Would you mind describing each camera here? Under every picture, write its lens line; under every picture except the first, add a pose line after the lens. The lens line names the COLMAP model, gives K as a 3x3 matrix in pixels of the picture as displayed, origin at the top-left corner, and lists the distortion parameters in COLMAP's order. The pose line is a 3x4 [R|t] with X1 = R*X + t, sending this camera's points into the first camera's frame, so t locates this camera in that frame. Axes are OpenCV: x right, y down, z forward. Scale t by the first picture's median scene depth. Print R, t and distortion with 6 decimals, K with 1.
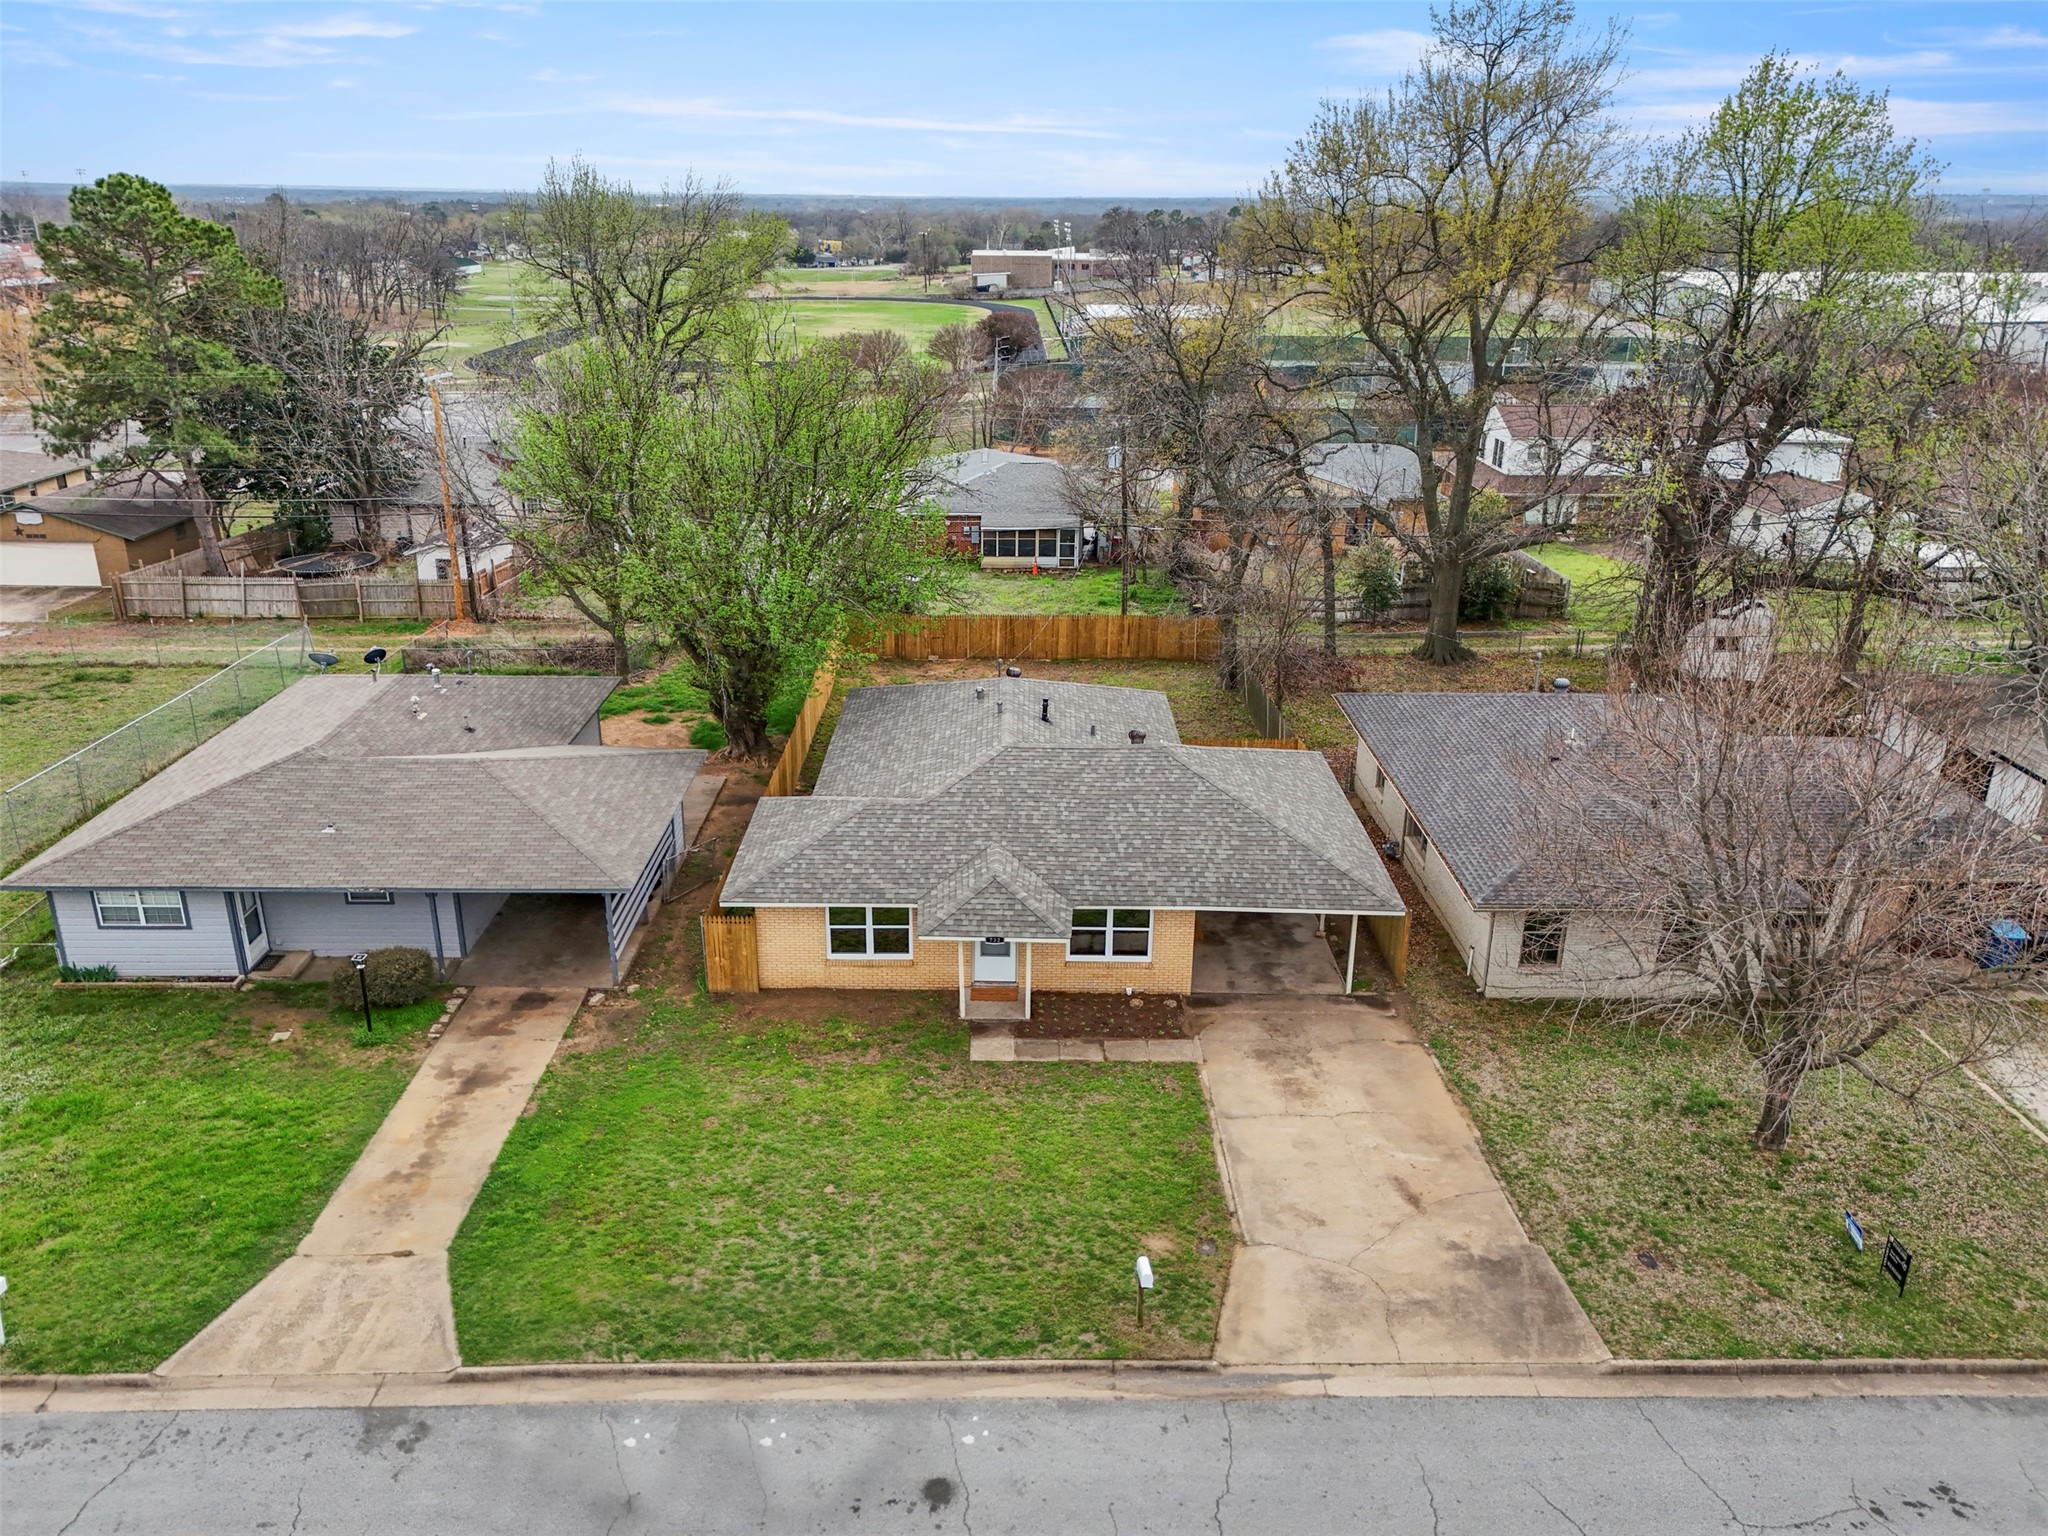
lens RADIAL K [[1522.2, 0, 1024.0], [0, 1522.2, 768.0], [0, 0, 1]] dist [0.072554, -0.073675]
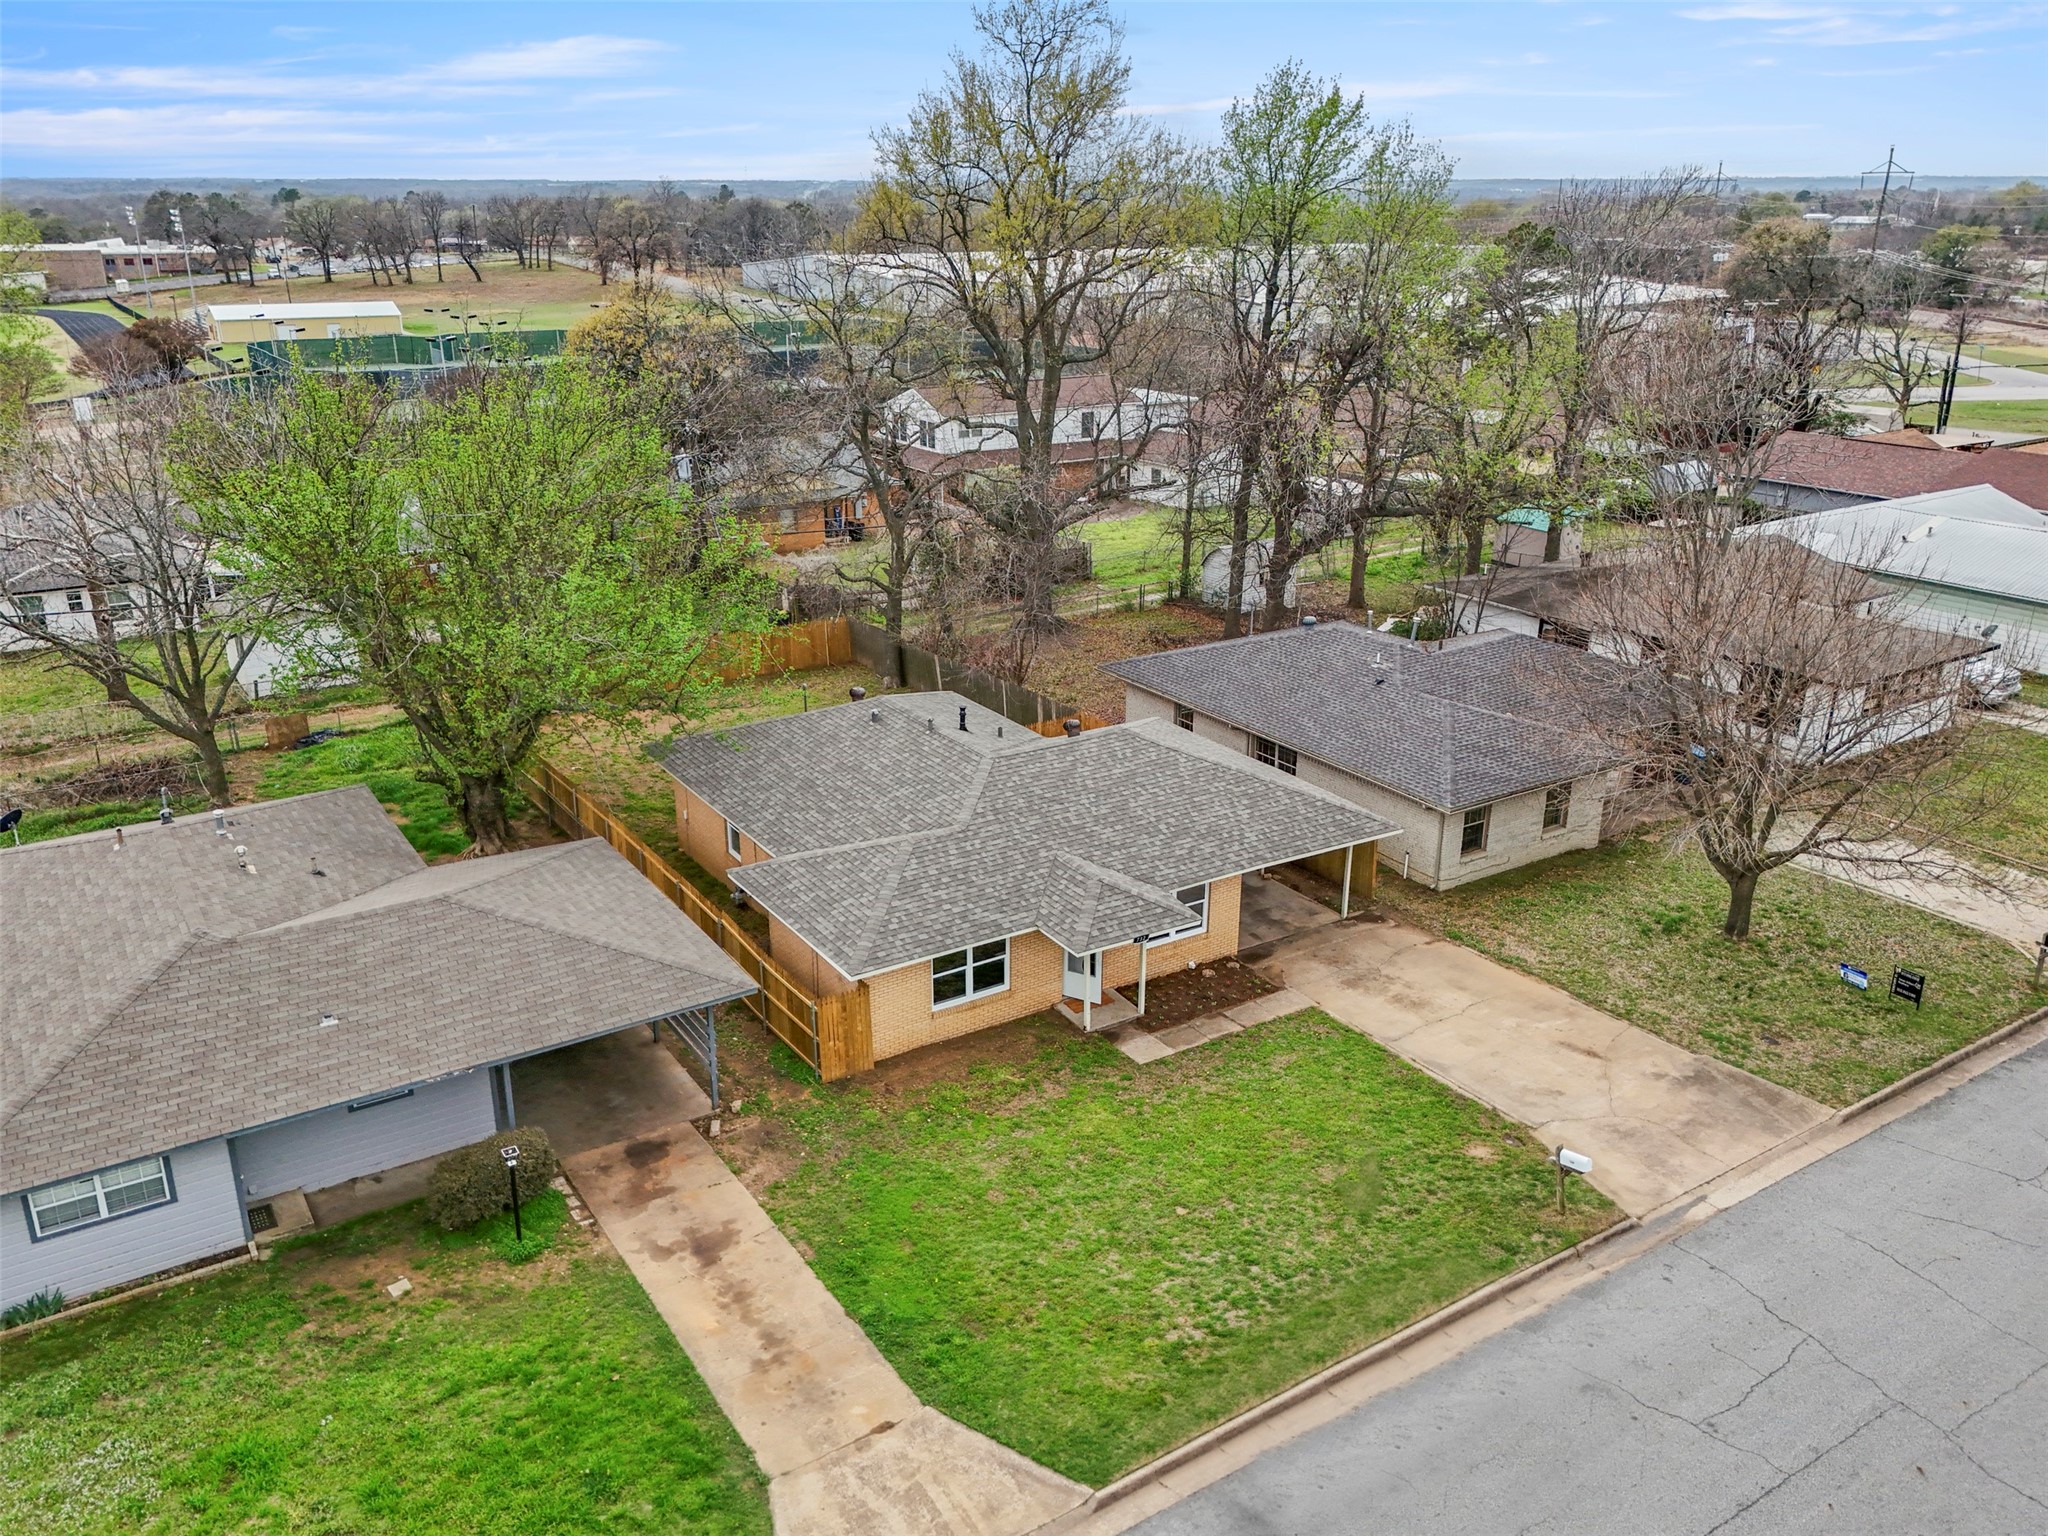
lens RADIAL K [[1609.2, 0, 1024.0], [0, 1609.2, 768.0], [0, 0, 1]] dist [0.087240, -0.103763]
pose [[0.844381, -0.190213, 0.500840, -0.547216], [0.194181, 0.979942, 0.044795, -0.053372], [-0.499315, 0.059430, 0.864380, 0.118243]]
